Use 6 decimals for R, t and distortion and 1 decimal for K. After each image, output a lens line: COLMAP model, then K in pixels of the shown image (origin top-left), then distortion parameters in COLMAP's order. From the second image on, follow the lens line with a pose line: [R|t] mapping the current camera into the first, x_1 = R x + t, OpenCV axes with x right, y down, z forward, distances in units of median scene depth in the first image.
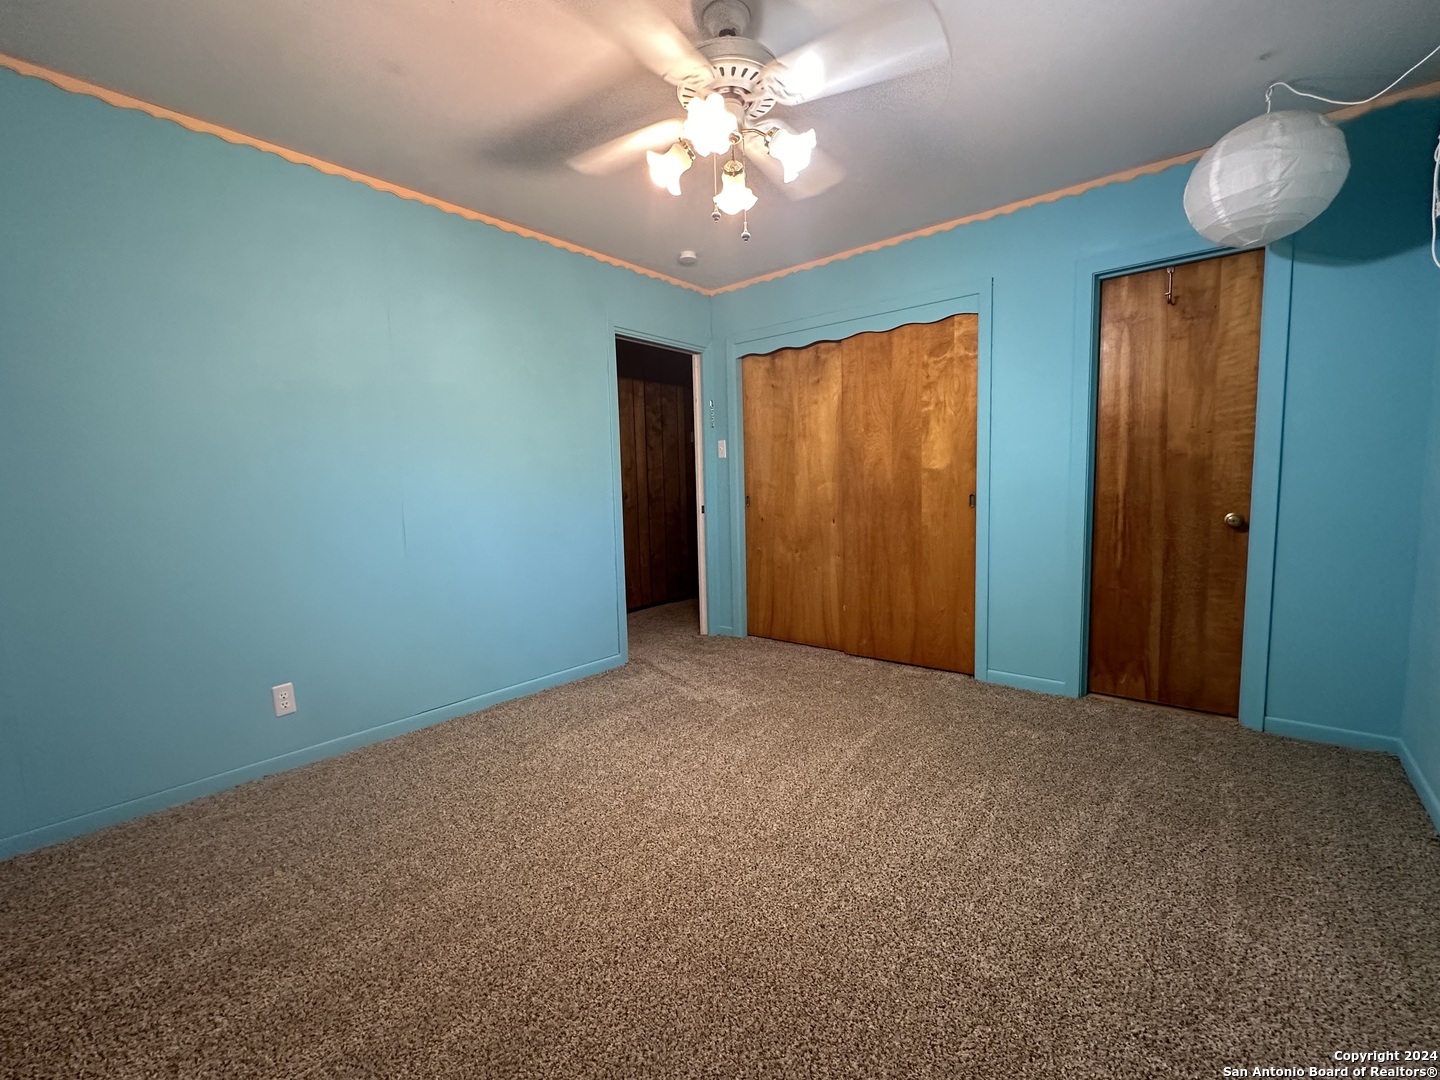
lens RADIAL K [[622.3, 0, 720.0], [0, 622.3, 540.0], [0, 0, 1]] dist [-0.014293, 0.000030]
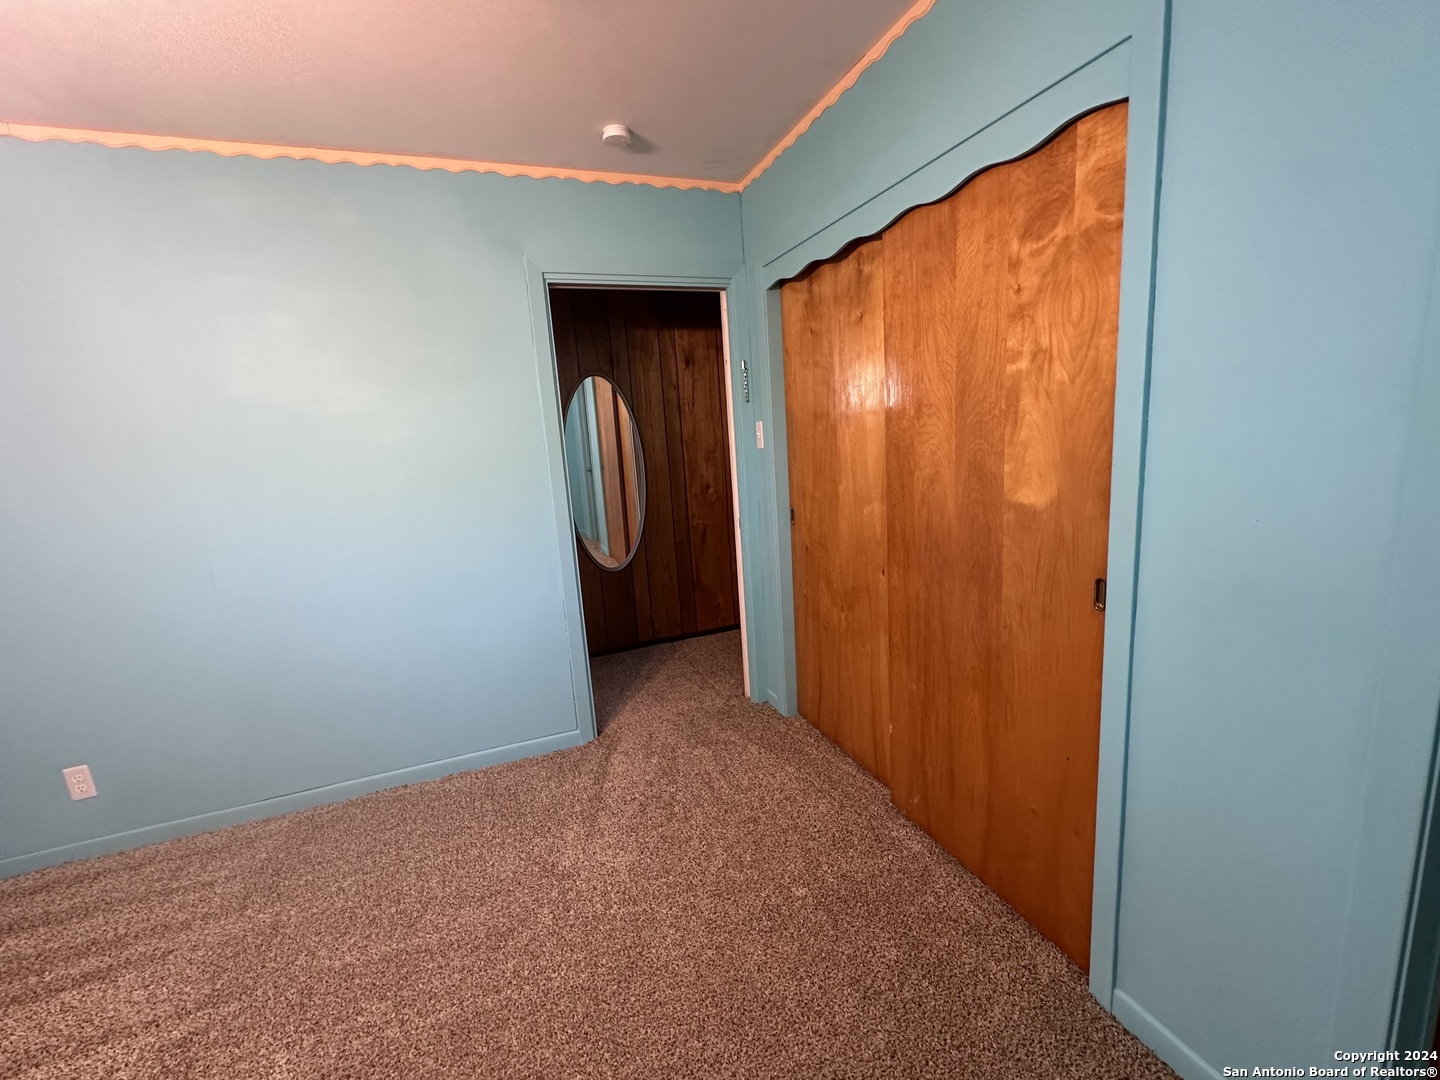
lens RADIAL K [[622.3, 0, 720.0], [0, 622.3, 540.0], [0, 0, 1]] dist [-0.014293, 0.000030]
pose [[0.877724, 0.055639, -0.475925, 0.345712], [-0.004131, 0.994077, 0.108596, -0.129939], [0.479149, -0.093352, 0.872755, 0.483371]]
